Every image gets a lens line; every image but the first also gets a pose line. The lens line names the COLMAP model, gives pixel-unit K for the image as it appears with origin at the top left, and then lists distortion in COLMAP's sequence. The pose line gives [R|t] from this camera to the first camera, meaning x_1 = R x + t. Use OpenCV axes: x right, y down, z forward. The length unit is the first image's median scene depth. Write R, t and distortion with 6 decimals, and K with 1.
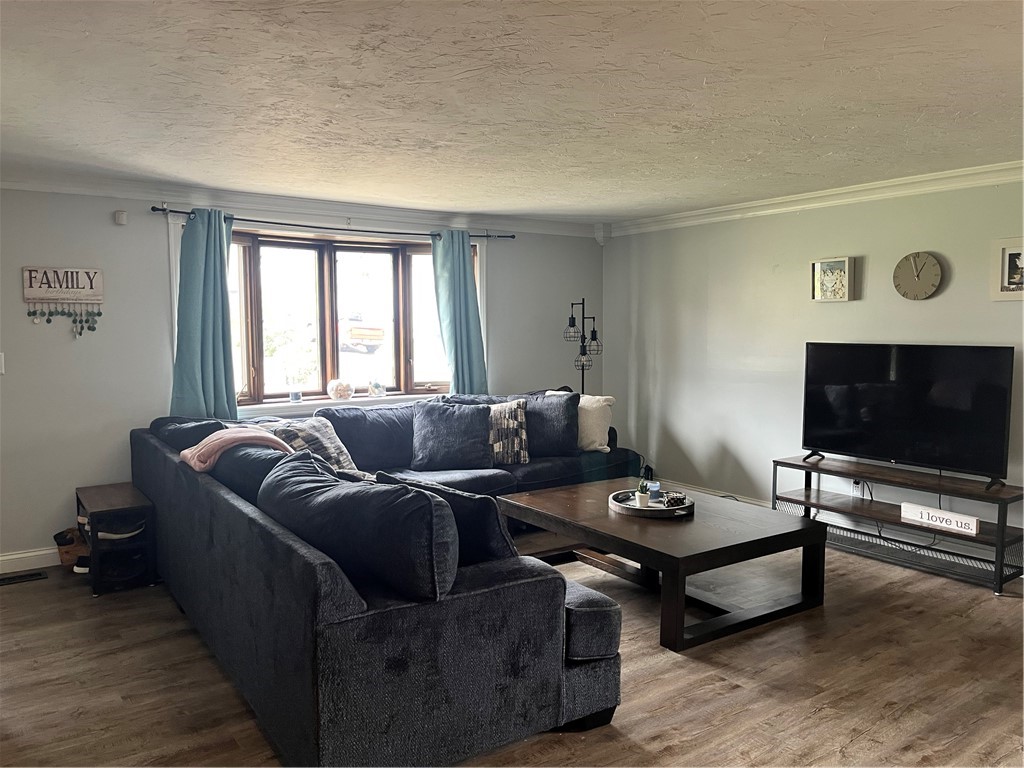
lens RADIAL K [[776.4, 0, 512.7], [0, 776.4, 383.6], [0, 0, 1]] dist [0.056434, -0.078489]
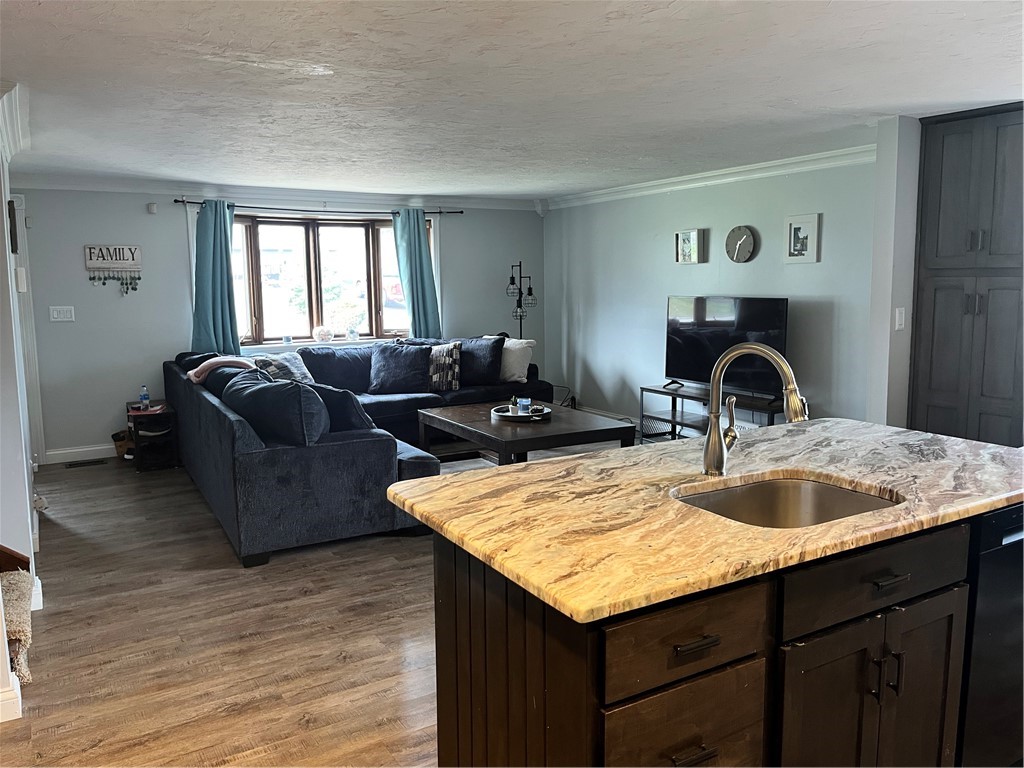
lens RADIAL K [[776.4, 0, 507.0], [0, 776.4, 378.3], [0, 0, 1]] dist [0.056434, -0.078489]
pose [[0.996349, 0.002911, -0.085326, 0.225915], [0.001388, 0.998734, 0.050279, 0.018206], [0.085364, -0.050214, 0.995084, -0.314132]]
